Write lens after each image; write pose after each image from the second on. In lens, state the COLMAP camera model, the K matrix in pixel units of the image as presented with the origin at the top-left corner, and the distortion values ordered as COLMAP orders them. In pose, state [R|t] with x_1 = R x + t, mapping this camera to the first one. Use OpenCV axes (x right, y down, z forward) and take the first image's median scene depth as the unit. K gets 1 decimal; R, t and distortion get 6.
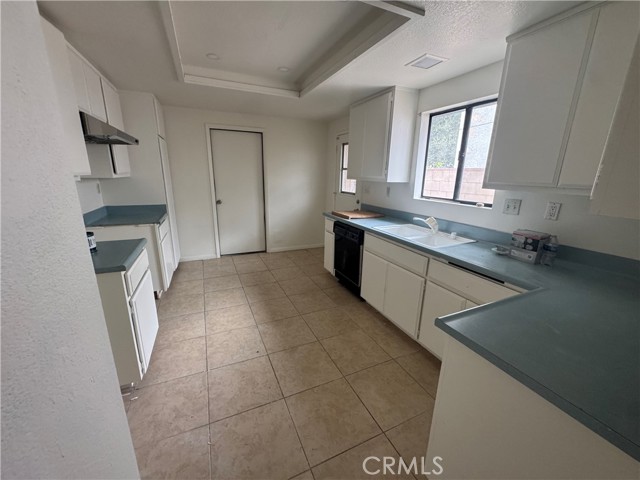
lens RADIAL K [[256.4, 0, 320.0], [0, 256.4, 239.5], [0, 0, 1]] dist [0.001779, 0.000231]
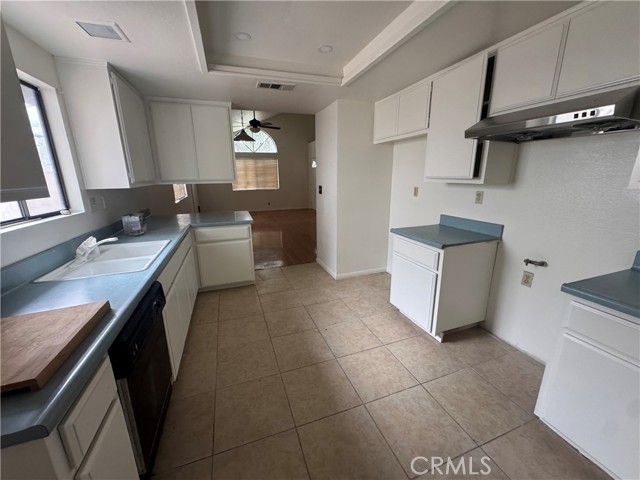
lens RADIAL K [[256.4, 0, 319.4], [0, 256.4, 238.3], [0, 0, 1]] dist [0.001779, 0.000231]
pose [[-0.996323, -0.027849, 0.081020, -0.291492], [0.014823, 0.875399, 0.483174, -0.478600], [-0.084381, 0.482599, -0.871767, 1.799486]]
